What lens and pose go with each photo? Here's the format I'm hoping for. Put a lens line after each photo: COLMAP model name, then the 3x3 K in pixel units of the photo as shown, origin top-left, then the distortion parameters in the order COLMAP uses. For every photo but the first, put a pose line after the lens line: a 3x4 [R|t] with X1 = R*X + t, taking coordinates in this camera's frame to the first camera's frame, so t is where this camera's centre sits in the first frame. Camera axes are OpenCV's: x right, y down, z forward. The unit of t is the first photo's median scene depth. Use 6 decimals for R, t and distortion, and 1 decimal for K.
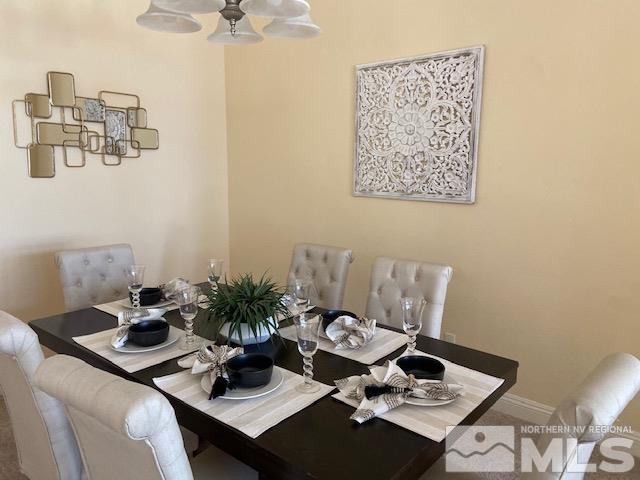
lens RADIAL K [[479.2, 0, 318.1], [0, 479.2, 237.2], [0, 0, 1]] dist [0.147360, -0.172629]
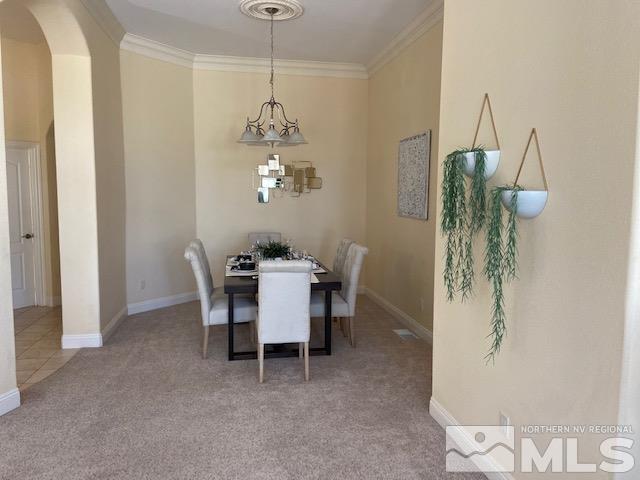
lens RADIAL K [[479.2, 0, 318.1], [0, 479.2, 237.2], [0, 0, 1]] dist [0.147360, -0.172629]
pose [[0.751160, 0.061755, -0.657225, 0.939943], [-0.102726, 0.994421, -0.023969, 0.054860], [0.652078, 0.085519, 0.753313, -0.406696]]
